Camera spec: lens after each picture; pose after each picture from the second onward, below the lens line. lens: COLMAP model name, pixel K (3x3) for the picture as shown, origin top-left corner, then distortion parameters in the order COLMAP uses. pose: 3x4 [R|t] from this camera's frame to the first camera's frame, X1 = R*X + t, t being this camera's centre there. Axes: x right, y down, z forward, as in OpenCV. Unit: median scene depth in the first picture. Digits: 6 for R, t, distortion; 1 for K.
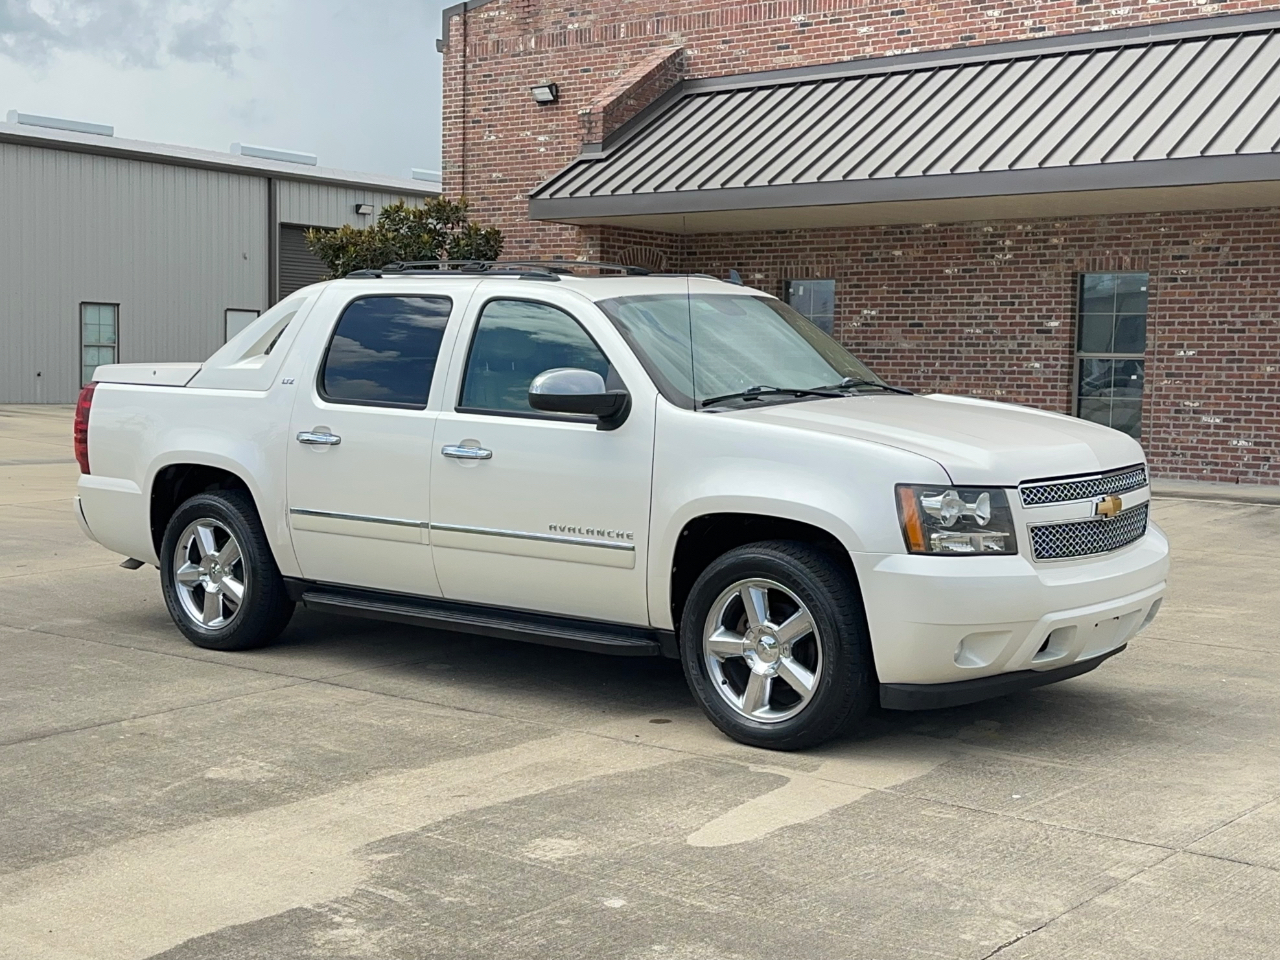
lens RADIAL K [[1793.9, 0, 640.0], [0, 1793.9, 480.0], [0, 0, 1]] dist [0.211052, -0.455260]
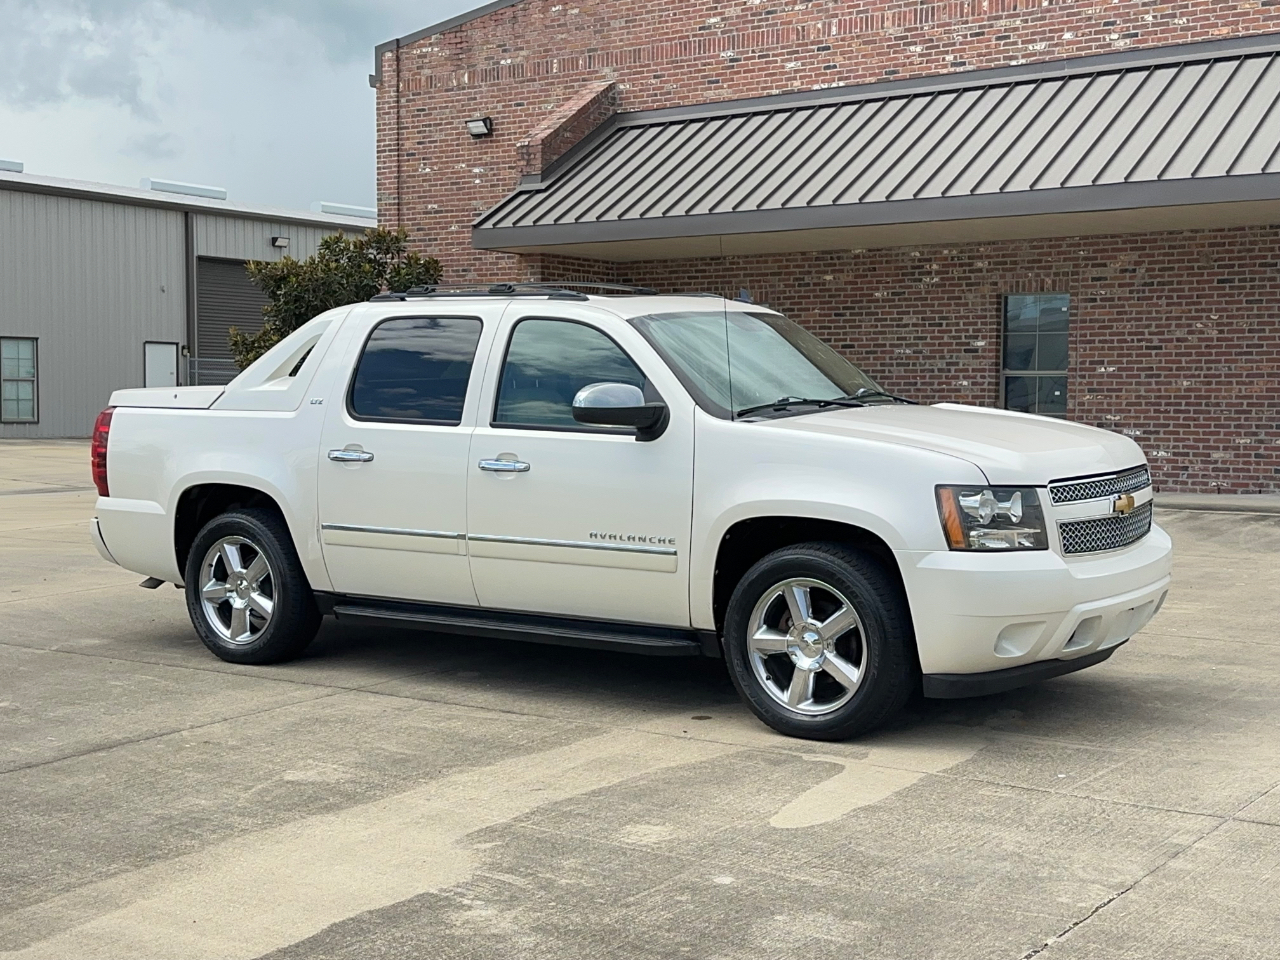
lens RADIAL K [[1756.9, 0, 640.0], [0, 1756.9, 480.0], [0, 0, 1]] dist [0.204938, -0.459397]
pose [[0.997998, -0.017948, 0.060644, -0.030403], [0.018832, 0.999724, -0.014043, 0.003369], [-0.060376, 0.015157, 0.998061, -0.008688]]
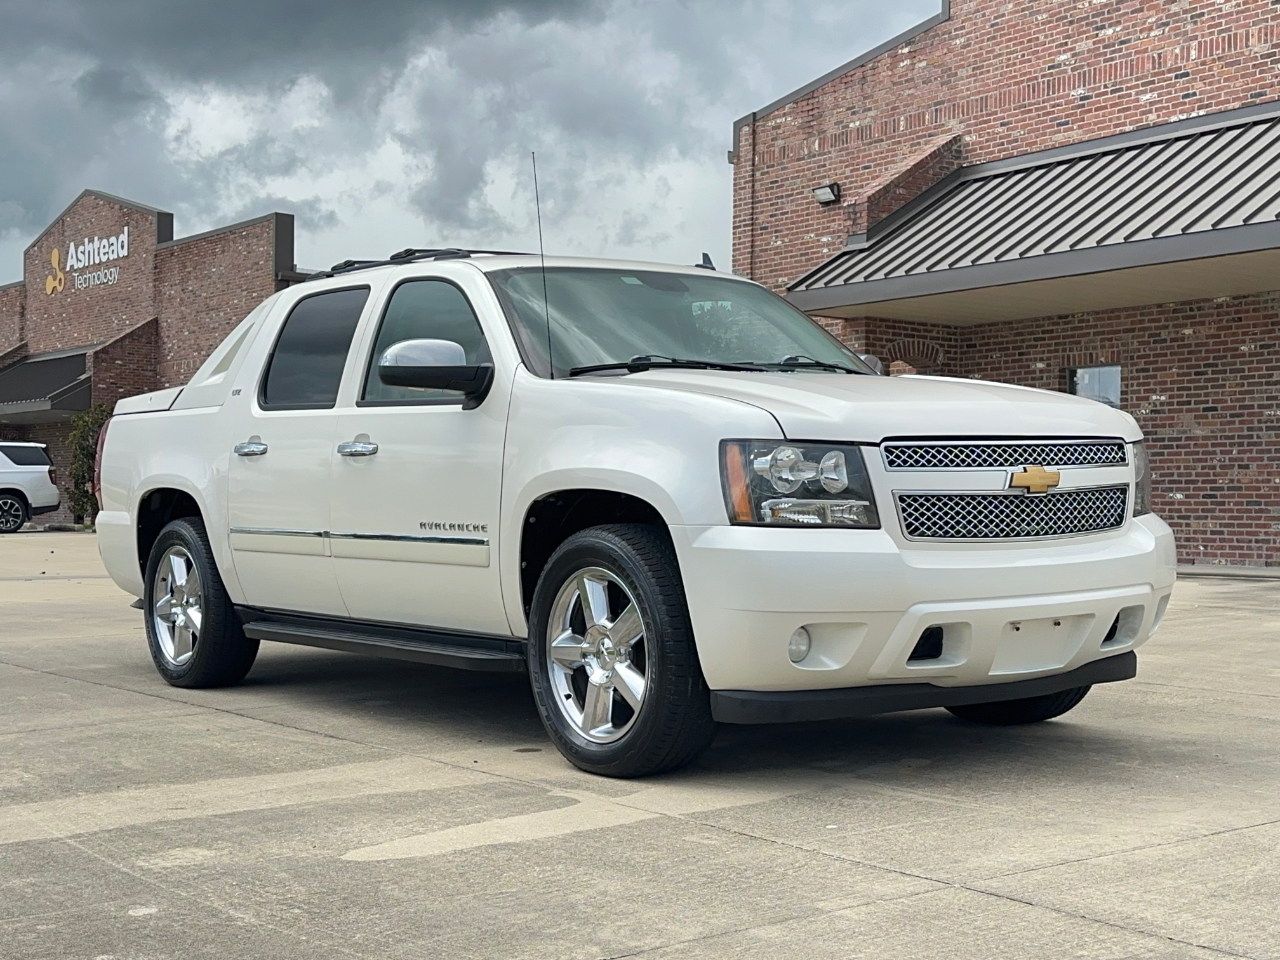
lens RADIAL K [[1756.9, 0, 640.0], [0, 1756.9, 480.0], [0, 0, 1]] dist [0.204938, -0.459397]
pose [[0.969182, -0.014440, -0.245921, 0.096767], [-0.007024, 0.996255, -0.086179, 0.028400], [0.246244, 0.085251, 0.965451, 0.072941]]
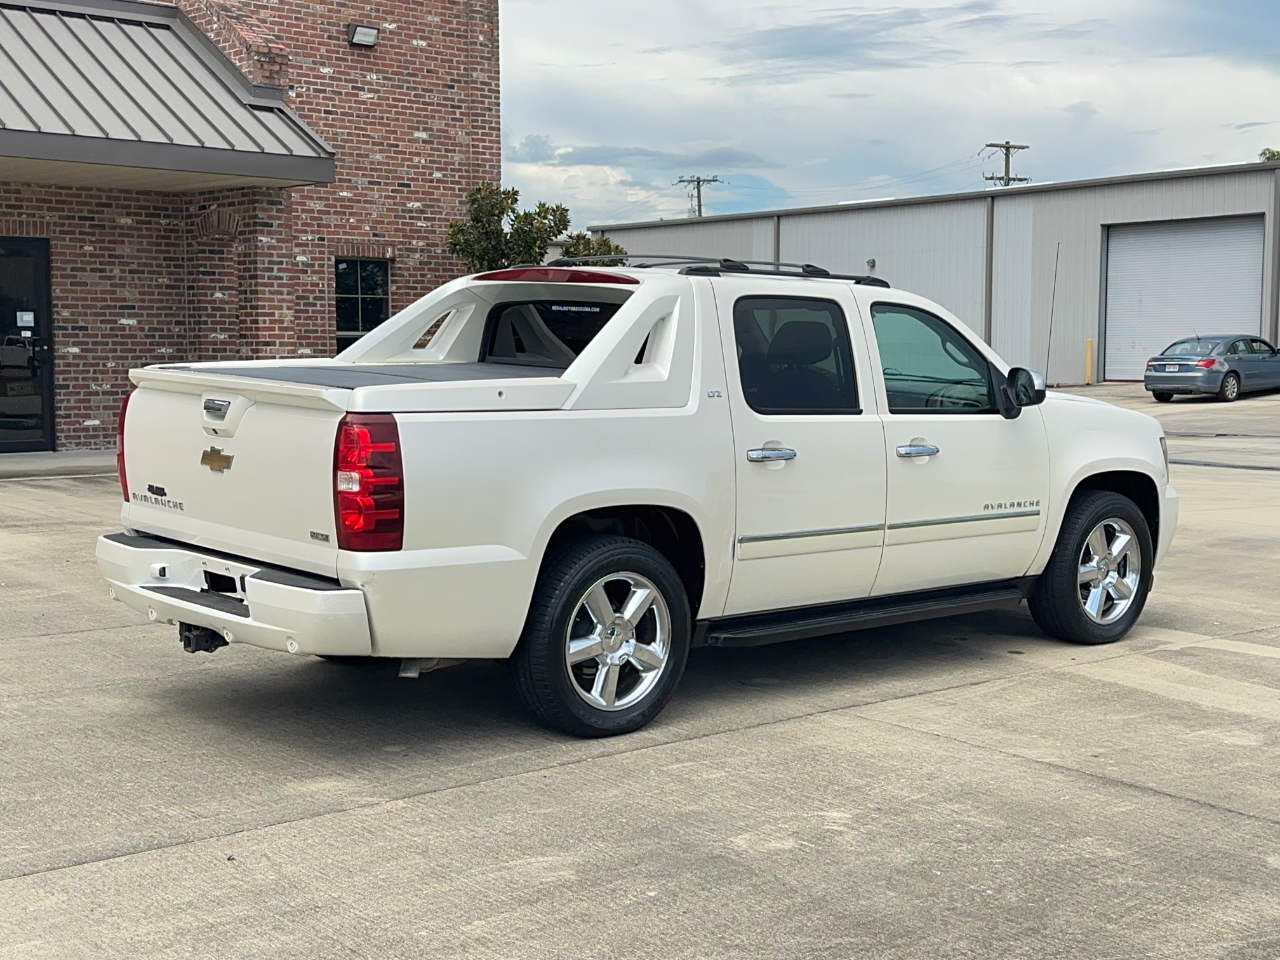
lens RADIAL K [[1757.7, 0, 640.0], [0, 1757.7, 480.0], [0, 0, 1]] dist [0.220735, -0.504937]
pose [[0.172090, -0.094799, 0.980509, -0.434872], [0.063696, 0.994347, 0.084958, -0.036893], [-0.983020, 0.047834, 0.177155, 0.373126]]
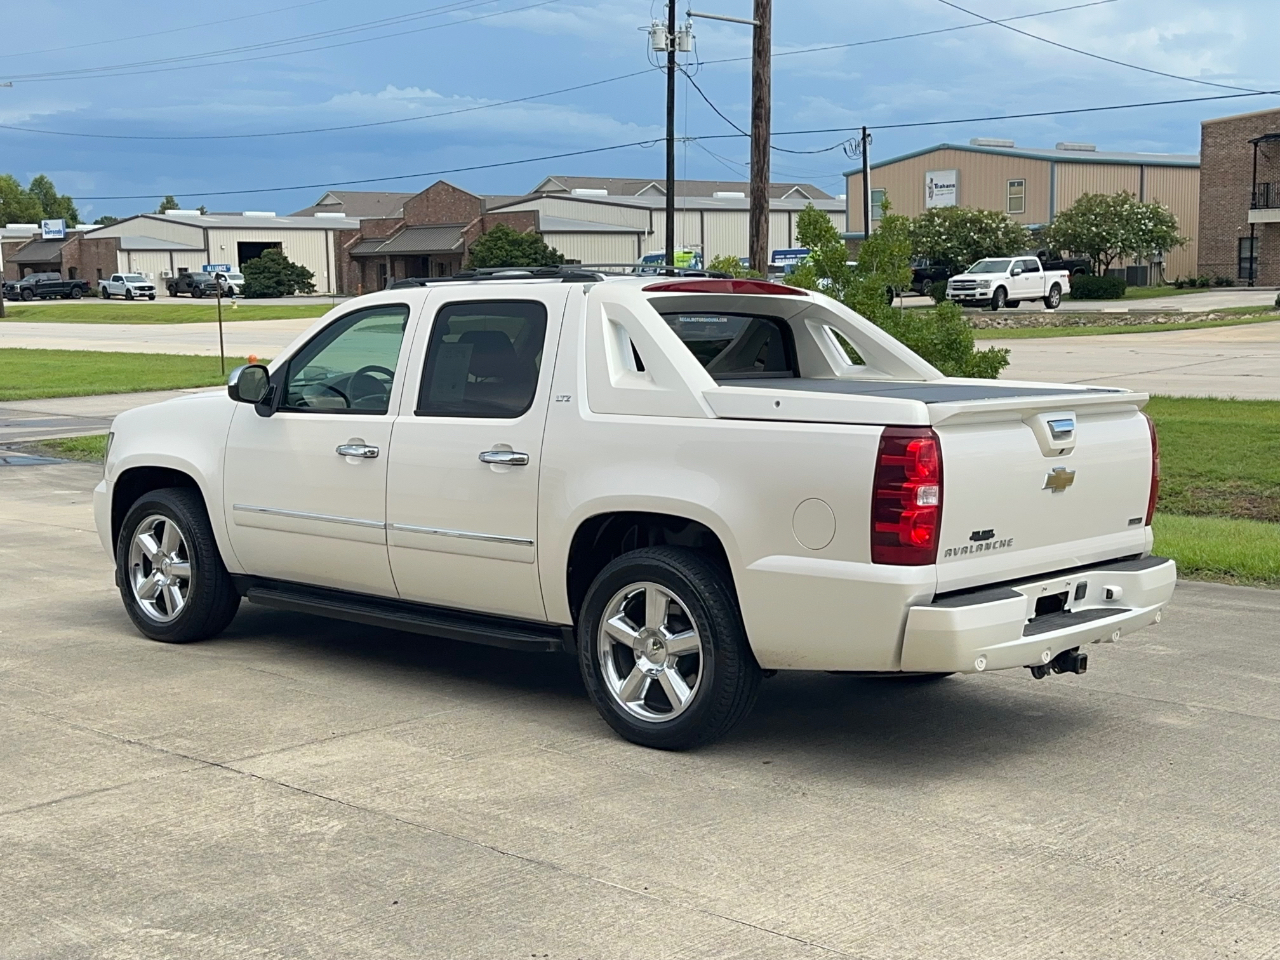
lens RADIAL K [[1757.7, 0, 640.0], [0, 1757.7, 480.0], [0, 0, 1]] dist [0.220735, -0.504937]
pose [[-0.998392, -0.009405, 0.055896, -0.061431], [0.000784, 0.983753, 0.179523, -0.077251], [-0.056677, 0.179278, -0.982164, 0.841740]]
